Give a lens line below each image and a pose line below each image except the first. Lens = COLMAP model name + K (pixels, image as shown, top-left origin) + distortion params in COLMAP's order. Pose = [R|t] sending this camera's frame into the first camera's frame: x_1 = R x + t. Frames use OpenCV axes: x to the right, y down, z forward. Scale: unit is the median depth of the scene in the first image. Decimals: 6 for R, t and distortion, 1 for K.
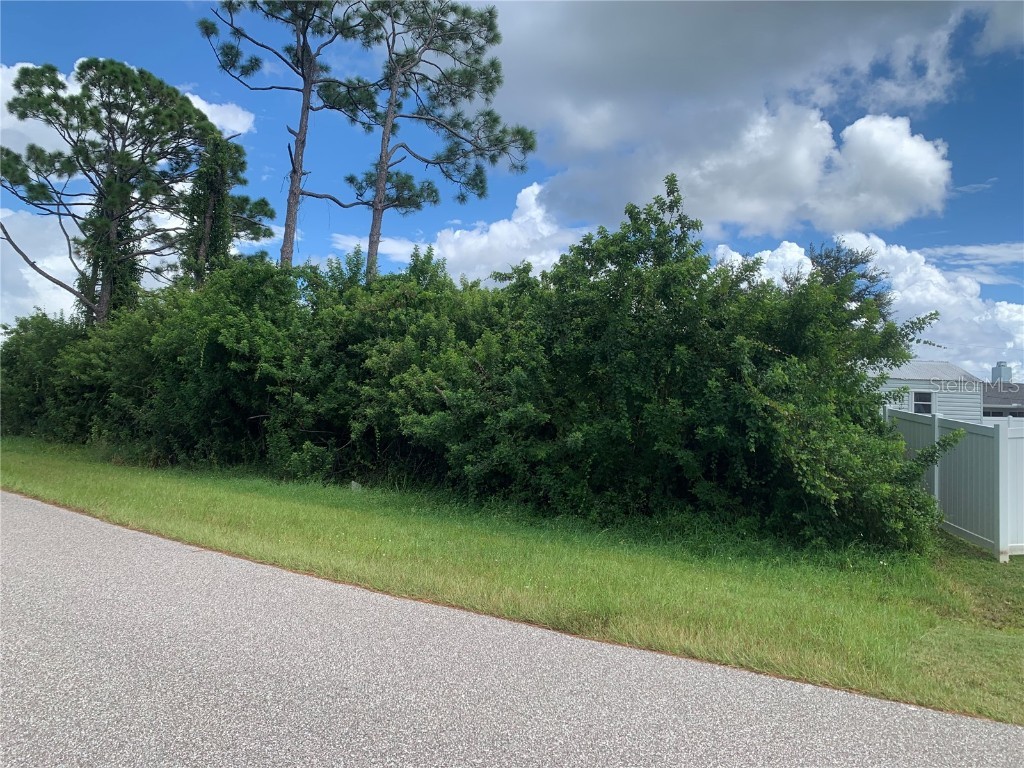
lens RADIAL K [[780.0, 0, 506.6], [0, 780.0, 388.5], [0, 0, 1]] dist [0.014555, -0.033144]
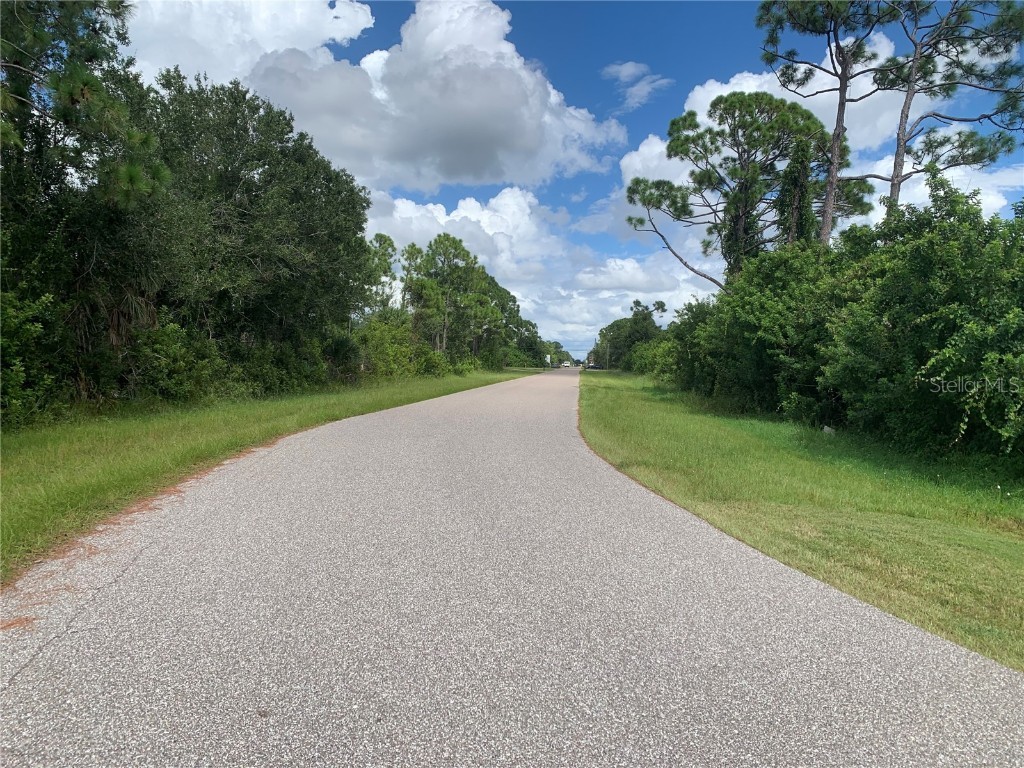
lens RADIAL K [[780.0, 0, 505.1], [0, 780.0, 382.5], [0, 0, 1]] dist [0.014555, -0.033144]
pose [[0.613973, 0.003444, -0.789320, 0.269142], [0.022415, 0.999511, 0.021797, 0.008627], [0.789009, -0.031076, 0.613595, -0.076175]]
